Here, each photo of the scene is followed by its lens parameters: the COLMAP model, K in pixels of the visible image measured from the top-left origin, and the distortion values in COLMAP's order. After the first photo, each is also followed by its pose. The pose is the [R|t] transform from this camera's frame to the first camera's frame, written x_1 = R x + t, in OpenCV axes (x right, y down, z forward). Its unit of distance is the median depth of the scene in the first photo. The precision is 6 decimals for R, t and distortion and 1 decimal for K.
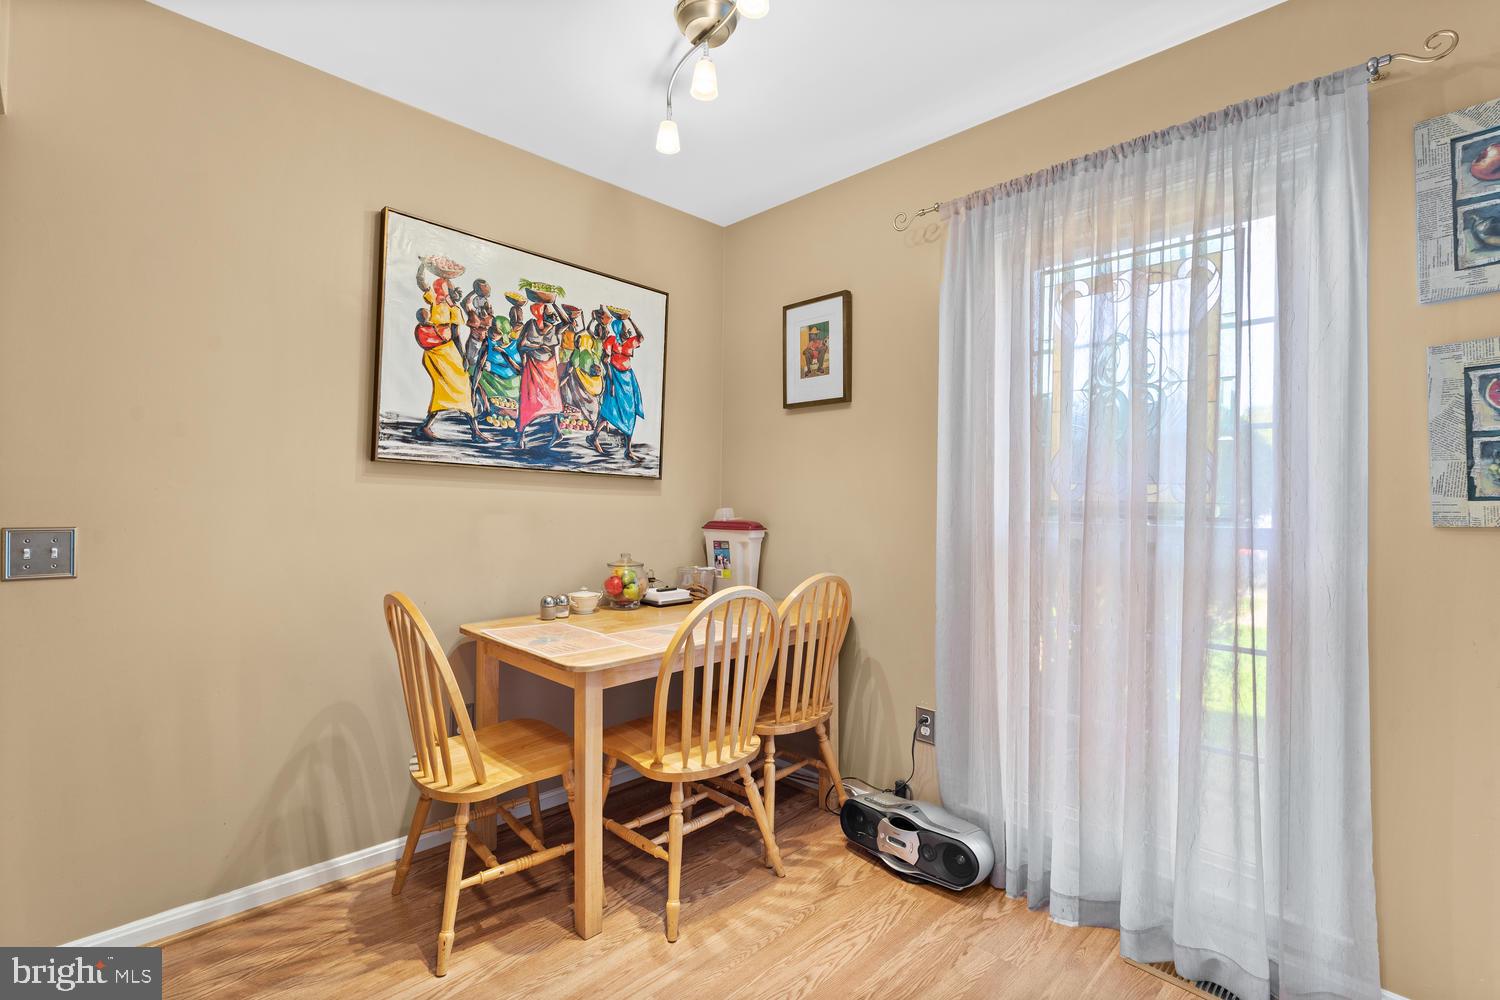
lens RADIAL K [[706.9, 0, 746.1], [0, 706.9, 509.0], [0, 0, 1]] dist [0.014087, -0.000880]
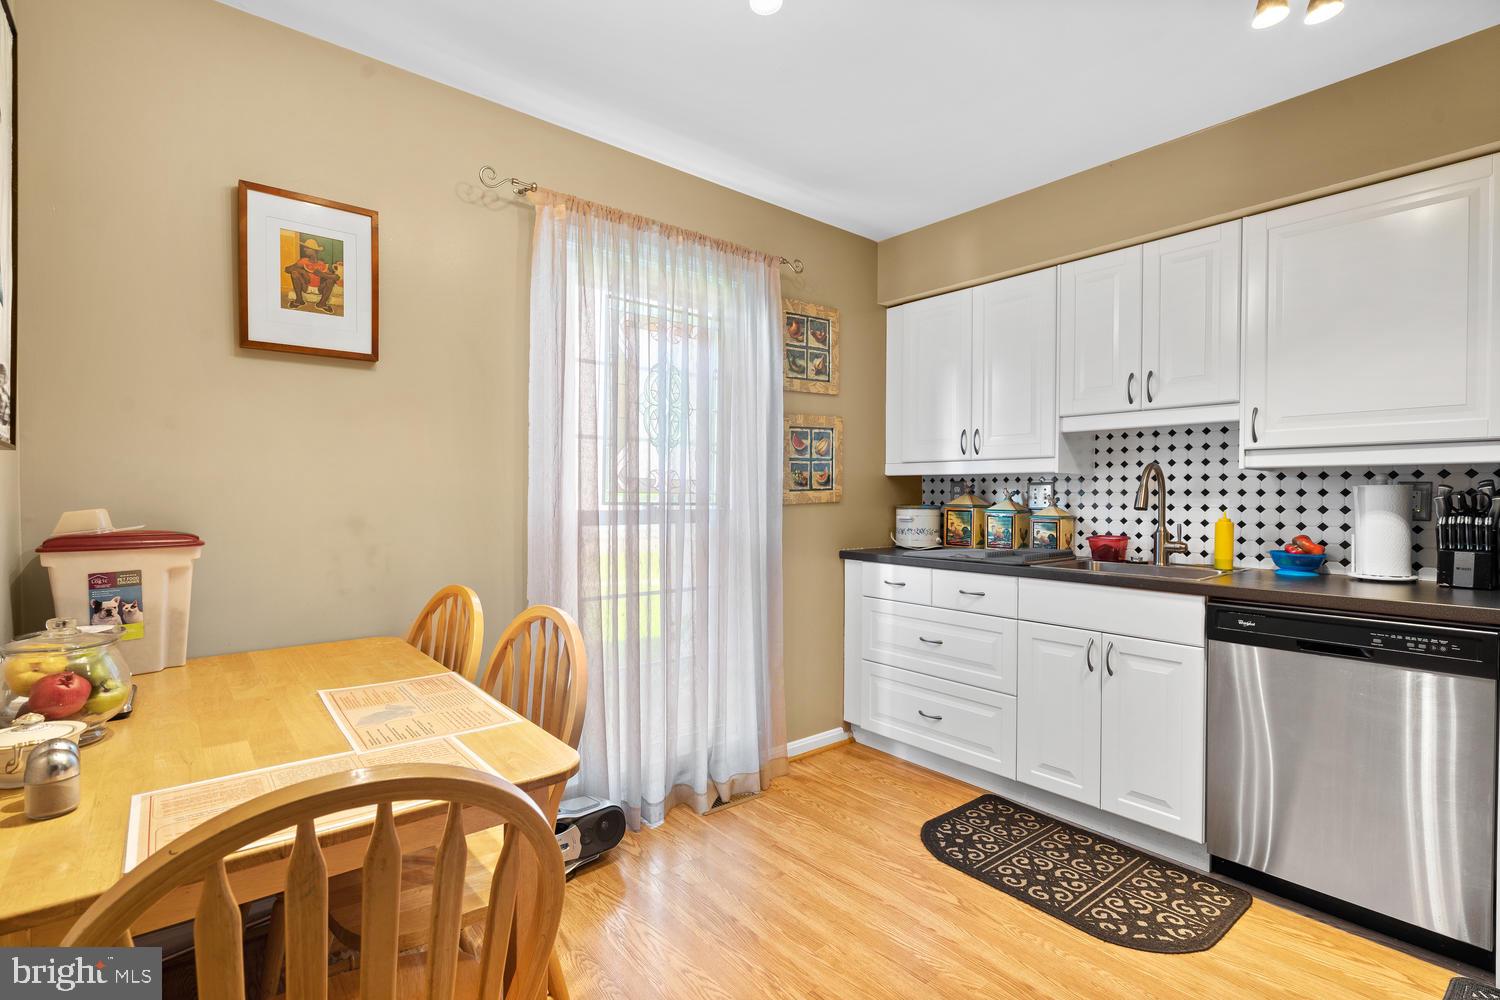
lens RADIAL K [[706.9, 0, 746.1], [0, 706.9, 509.0], [0, 0, 1]] dist [0.014087, -0.000880]
pose [[0.077388, -0.029046, 0.996578, -0.554602], [0.018858, 0.999439, 0.027665, -0.007340], [-0.996823, 0.016653, 0.077892, 0.522406]]
